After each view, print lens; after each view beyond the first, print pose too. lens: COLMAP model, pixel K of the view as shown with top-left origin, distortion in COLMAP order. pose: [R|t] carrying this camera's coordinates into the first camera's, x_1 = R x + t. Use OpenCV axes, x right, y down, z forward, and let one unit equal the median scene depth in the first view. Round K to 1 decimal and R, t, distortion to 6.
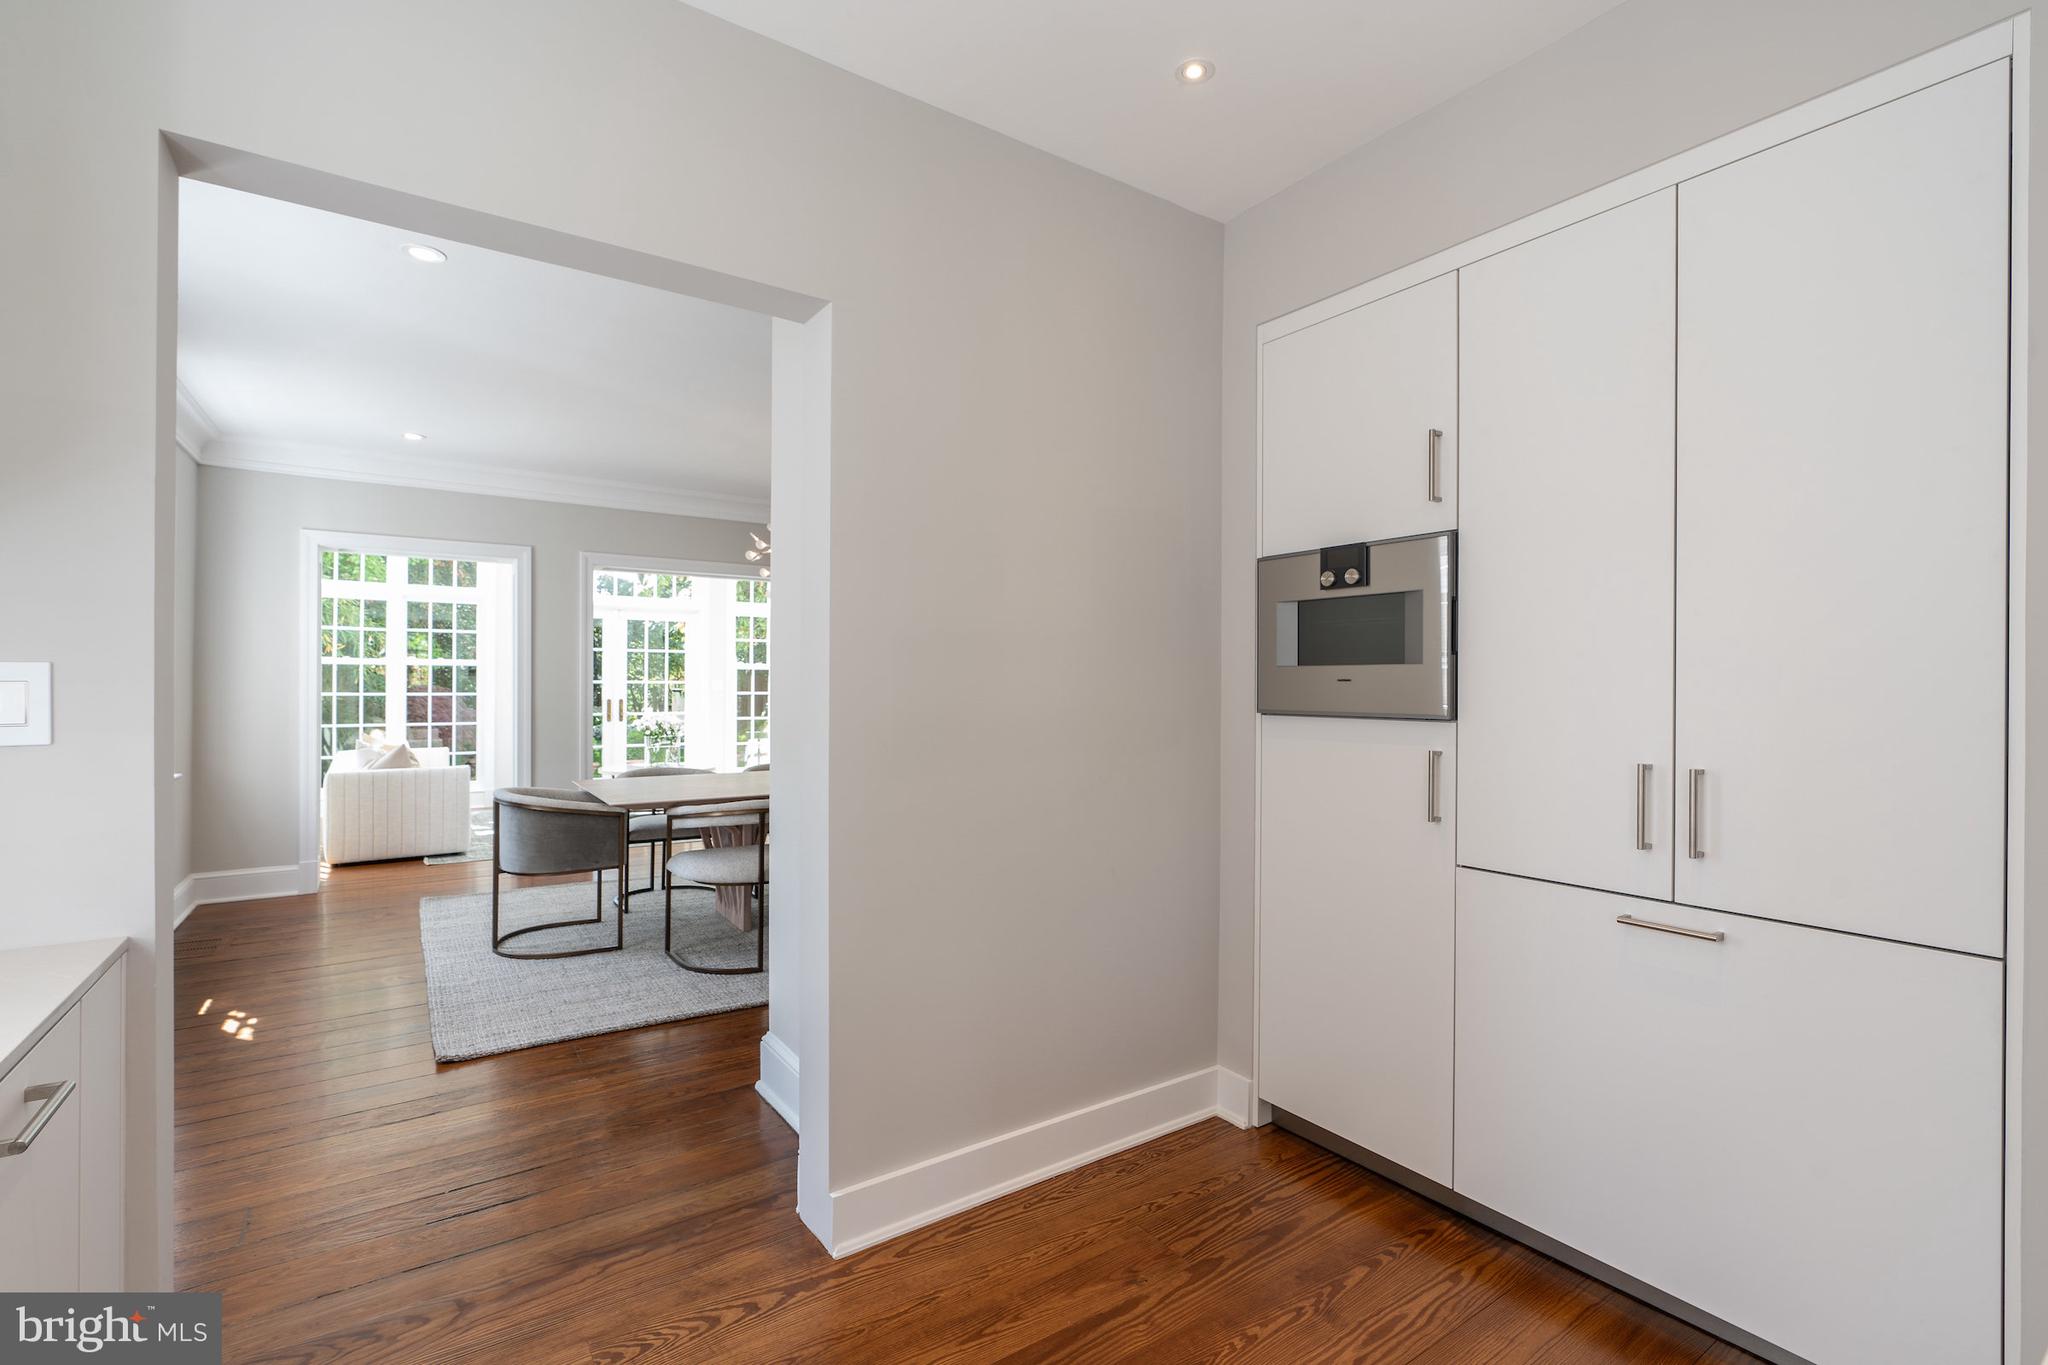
lens RADIAL K [[920.0, 0, 1031.1], [0, 920.0, 684.0], [0, 0, 1]] dist [-0.001656, -0.002346]
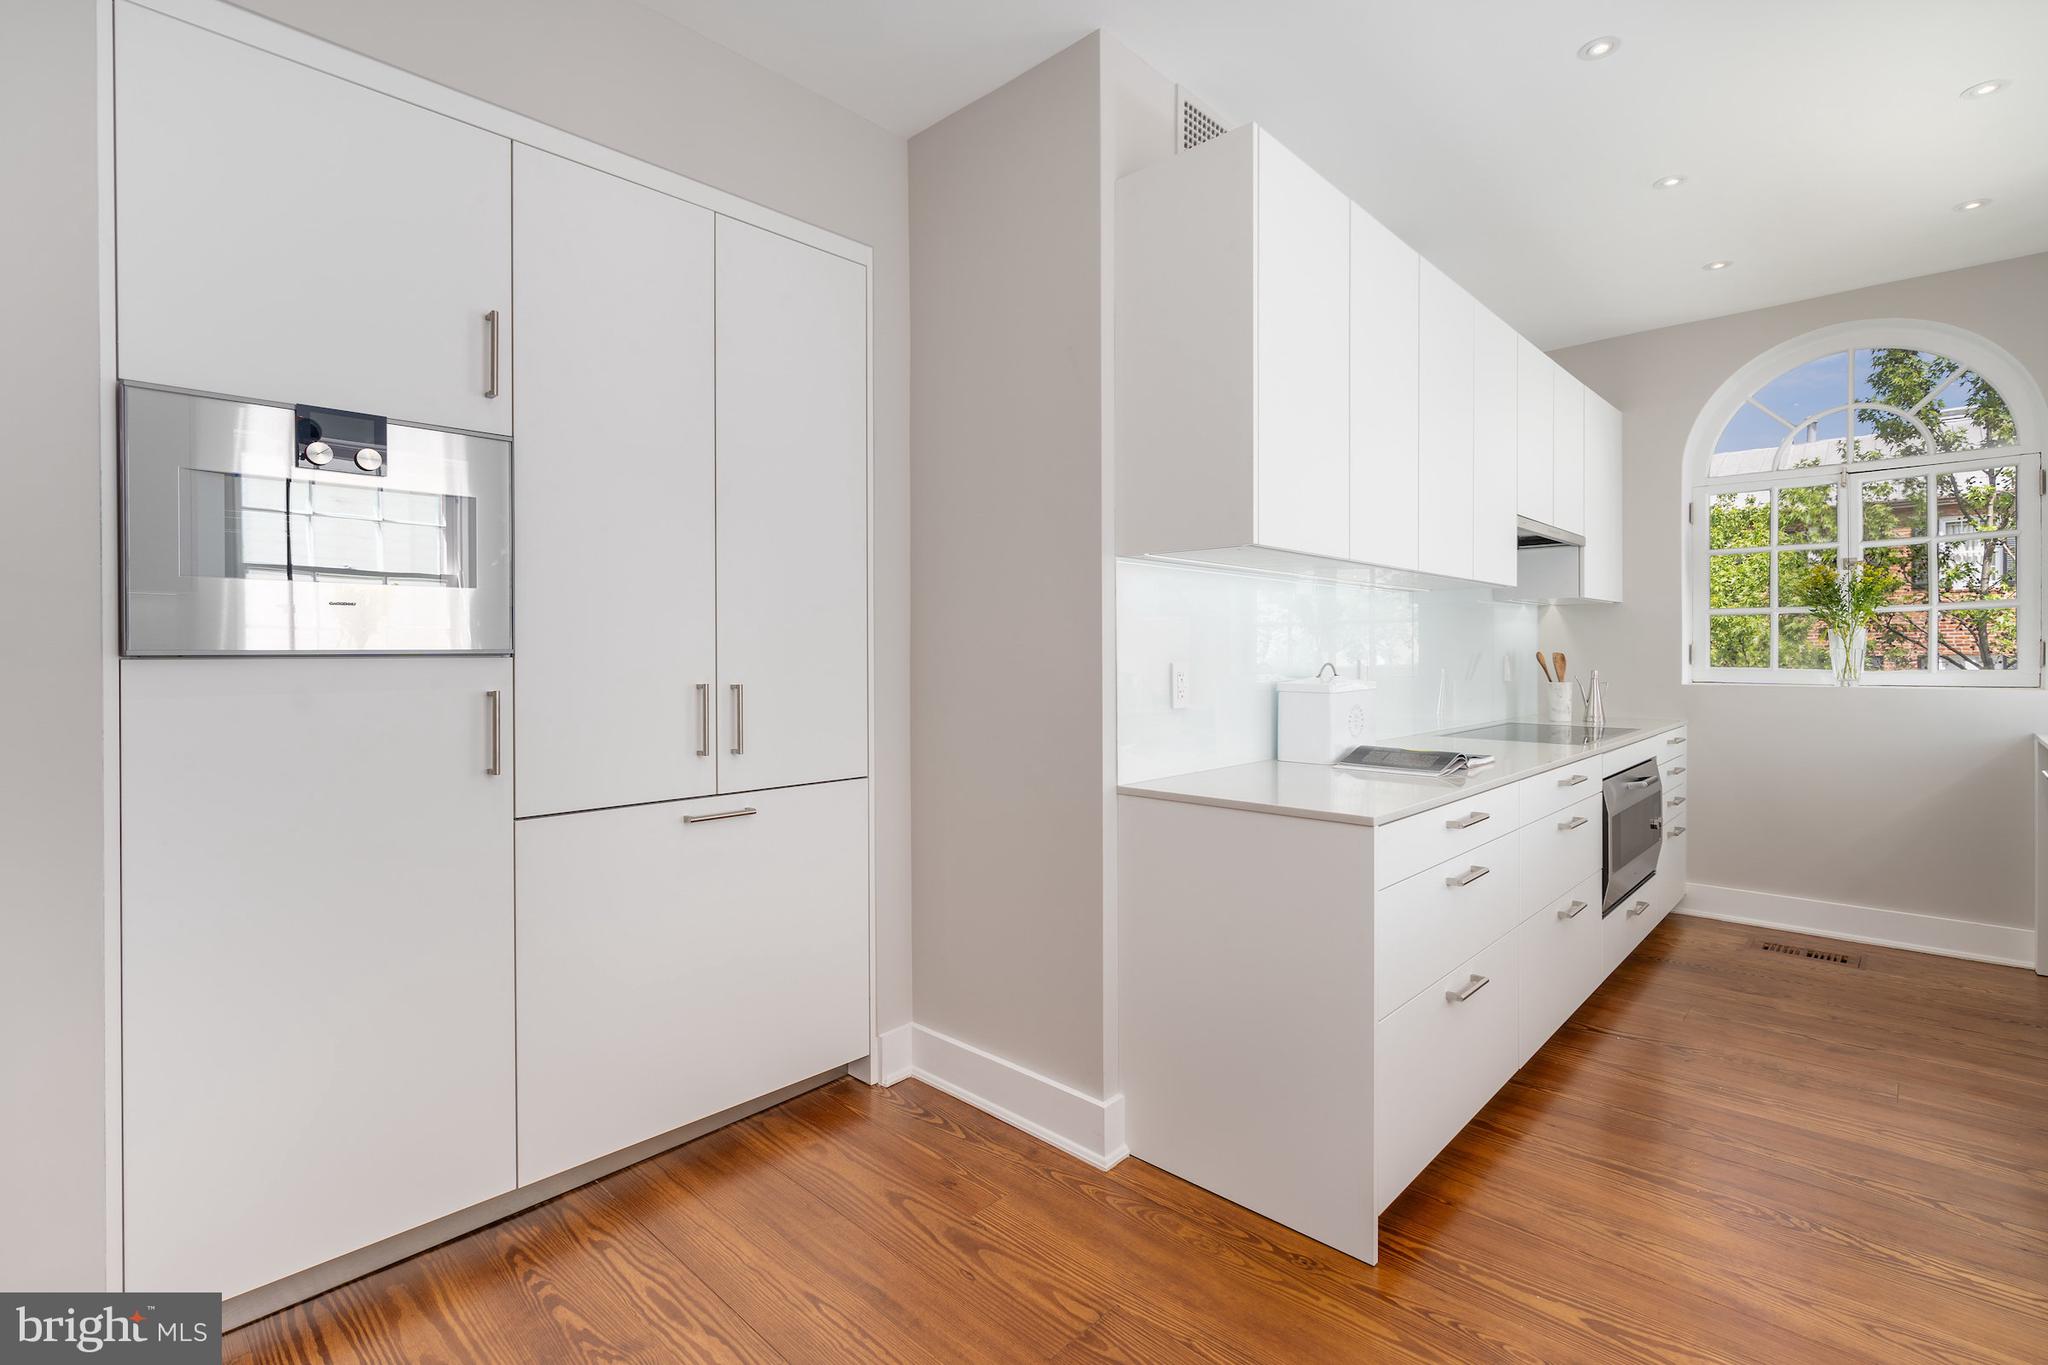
lens RADIAL K [[920.0, 0, 1017.3], [0, 920.0, 665.1], [0, 0, 1]] dist [-0.001656, -0.002346]
pose [[-0.187134, -0.005663, 0.982318, -0.108969], [0.004853, 0.999966, 0.006689, 0.010566], [-0.982323, 0.006019, -0.187100, 0.154499]]
